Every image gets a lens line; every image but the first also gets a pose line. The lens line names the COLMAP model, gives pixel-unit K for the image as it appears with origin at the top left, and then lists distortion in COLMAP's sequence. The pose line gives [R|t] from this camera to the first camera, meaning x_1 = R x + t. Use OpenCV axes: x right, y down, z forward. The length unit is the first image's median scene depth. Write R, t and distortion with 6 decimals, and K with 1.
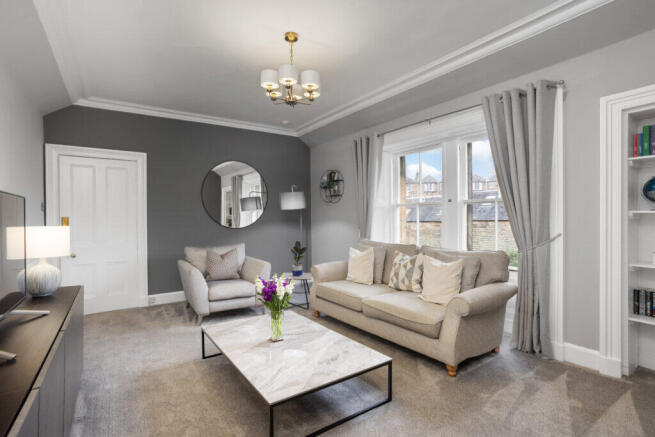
lens RADIAL K [[315.3, 0, 327.5], [0, 315.3, 218.5], [0, 0, 1]] dist [-0.047978, 0.030746]
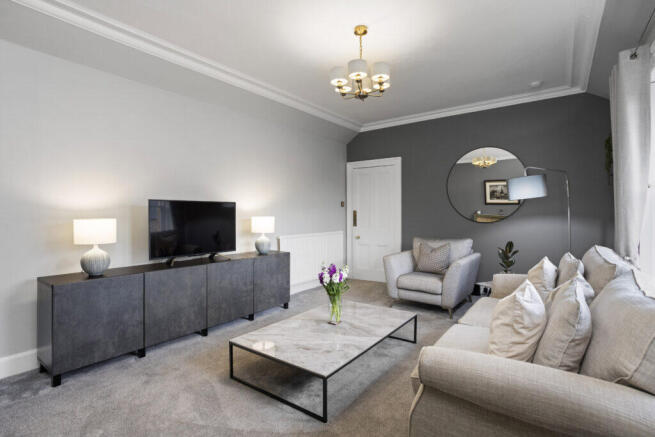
lens RADIAL K [[315.3, 0, 327.5], [0, 315.3, 218.5], [0, 0, 1]] dist [-0.047978, 0.030746]
pose [[0.344117, 0.023856, -0.938624, 0.792706], [-0.001188, 0.999687, 0.024972, -0.007273], [0.938926, -0.007478, 0.344037, 0.555539]]
